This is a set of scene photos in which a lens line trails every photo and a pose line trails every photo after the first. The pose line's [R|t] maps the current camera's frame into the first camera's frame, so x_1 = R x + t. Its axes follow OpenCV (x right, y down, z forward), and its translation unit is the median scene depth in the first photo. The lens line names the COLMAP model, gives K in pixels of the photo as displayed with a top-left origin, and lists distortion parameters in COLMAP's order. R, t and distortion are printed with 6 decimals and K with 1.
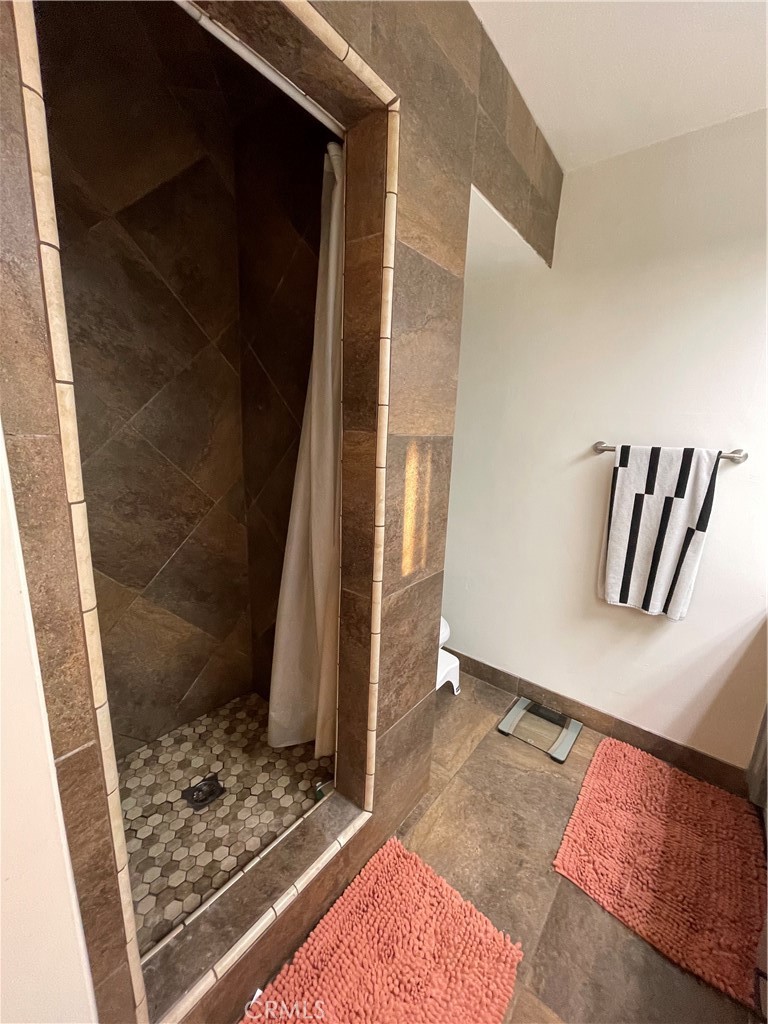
lens RADIAL K [[413.1, 0, 387.9], [0, 413.1, 514.4], [0, 0, 1]] dist [-0.000984, 0.000984]
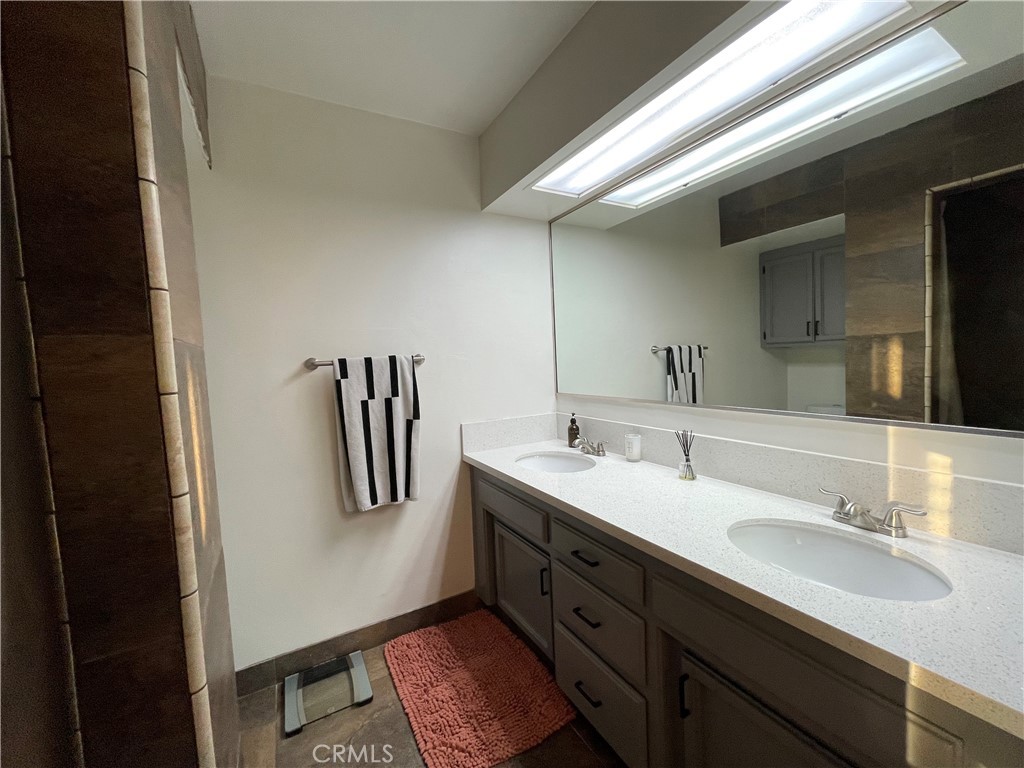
lens RADIAL K [[413.1, 0, 515.4], [0, 413.1, 385.0], [0, 0, 1]] dist [-0.000984, 0.000984]
pose [[0.370511, -0.119697, 0.921083, -0.219277], [0.261889, 0.964890, 0.020043, -0.006373], [-0.891143, 0.233795, 0.388850, 0.196158]]
